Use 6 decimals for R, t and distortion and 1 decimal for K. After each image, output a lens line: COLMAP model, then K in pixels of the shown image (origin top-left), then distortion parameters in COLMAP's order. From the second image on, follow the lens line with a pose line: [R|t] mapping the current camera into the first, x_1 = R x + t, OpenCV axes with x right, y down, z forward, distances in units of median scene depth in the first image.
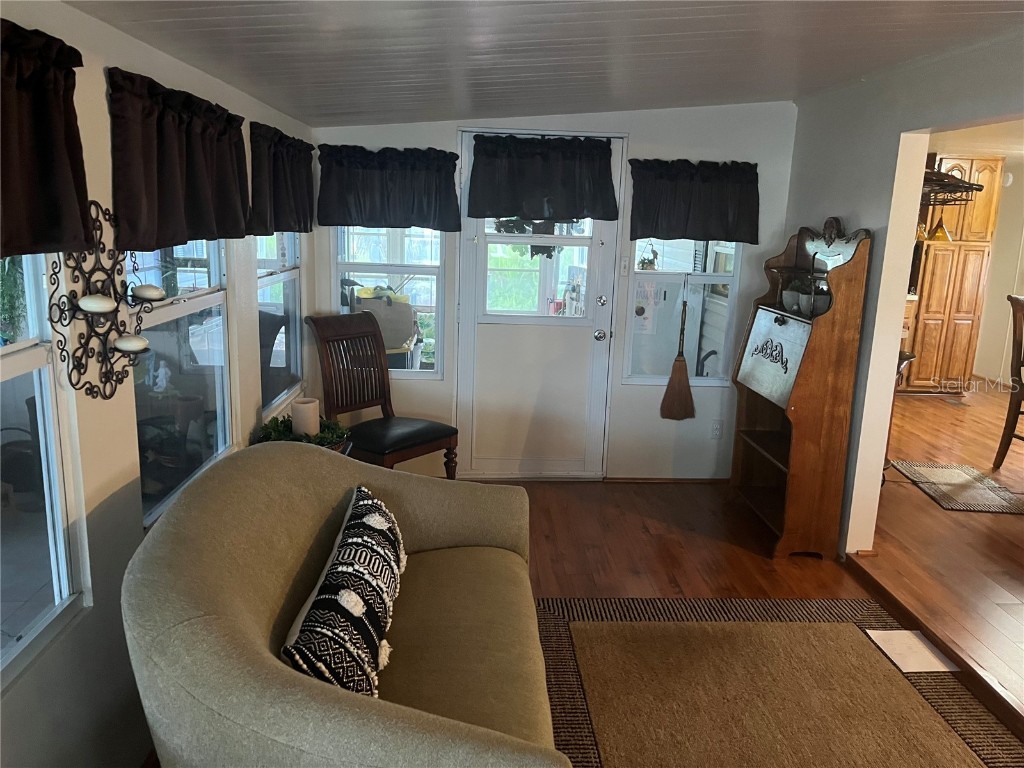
lens RADIAL K [[772.3, 0, 503.1], [0, 772.3, 378.5], [0, 0, 1]] dist [0.115089, -0.158275]
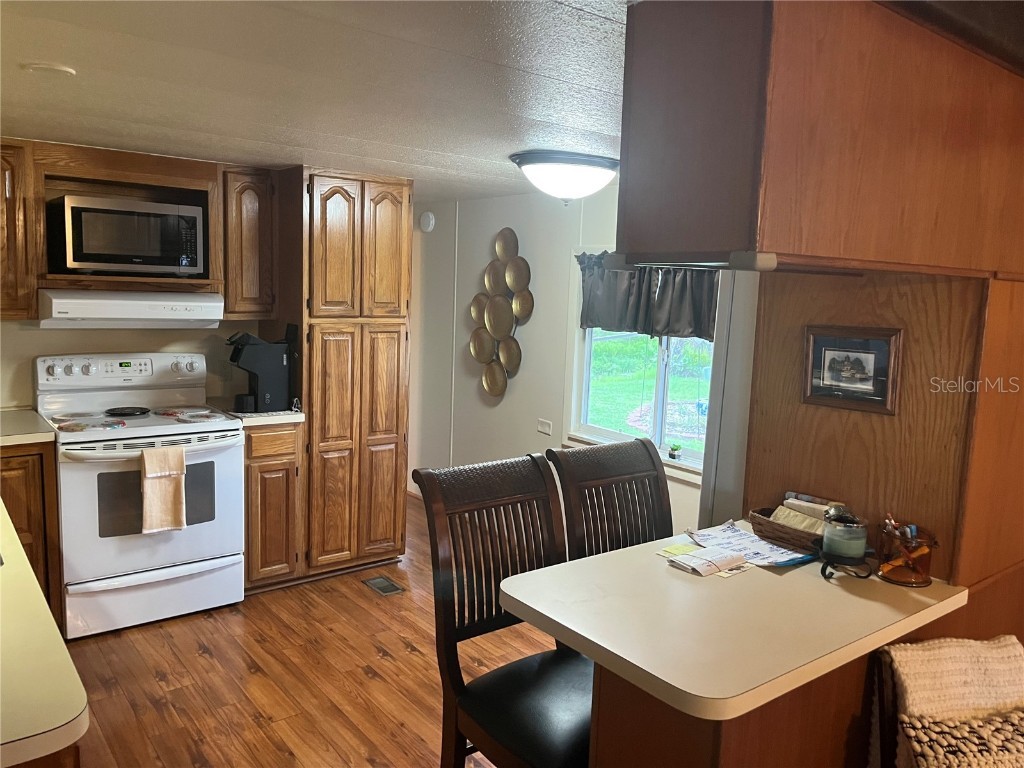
lens RADIAL K [[780.2, 0, 514.1], [0, 780.2, 386.1], [0, 0, 1]] dist [0.056904, -0.072588]
pose [[0.807789, -0.080374, 0.583967, 0.324114], [0.109312, 0.993903, -0.014413, -0.101567], [-0.579248, 0.075478, 0.811649, 0.457381]]
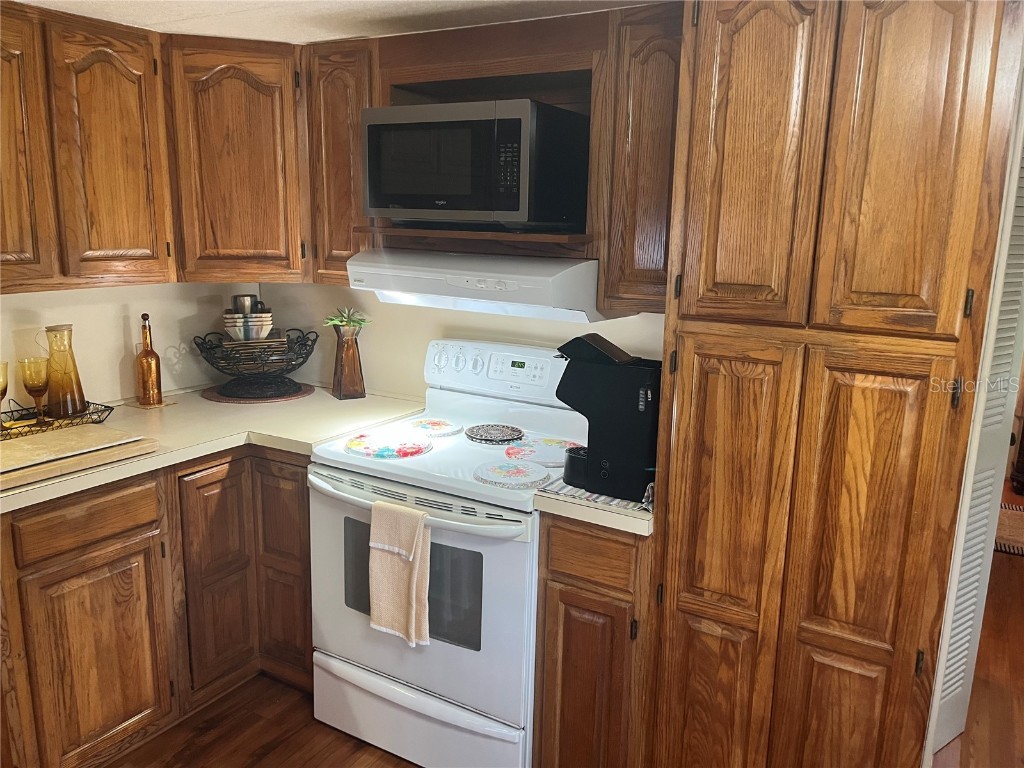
lens RADIAL K [[780.2, 0, 514.1], [0, 780.2, 386.1], [0, 0, 1]] dist [0.056904, -0.072588]
pose [[0.849371, 0.097909, -0.518635, 0.629036], [-0.105093, 0.994340, 0.015603, -0.151657], [0.517227, 0.041252, 0.854853, 0.758217]]
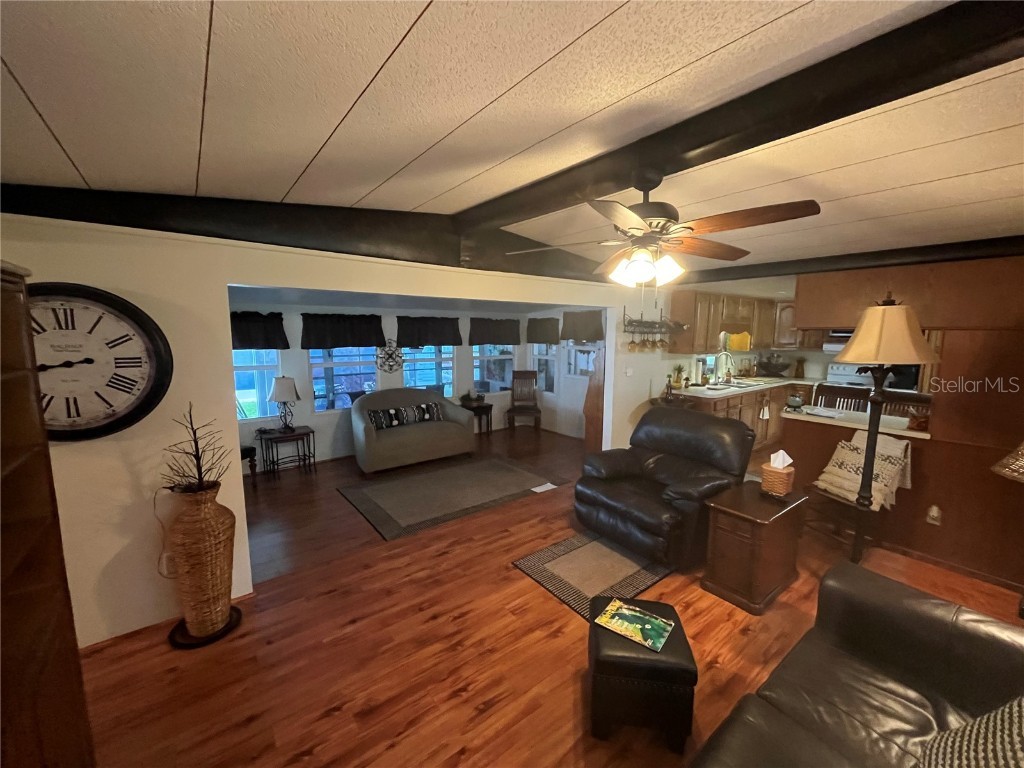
lens RADIAL K [[414.1, 0, 512.0], [0, 414.1, 384.0], [0, 0, 1]] dist [-0.000257, 0.000157]
pose [[0.590540, 0.073777, -0.803629, 0.702677], [-0.153488, 0.987903, -0.022095, 0.009448], [0.792278, 0.136396, 0.594720, -0.018664]]
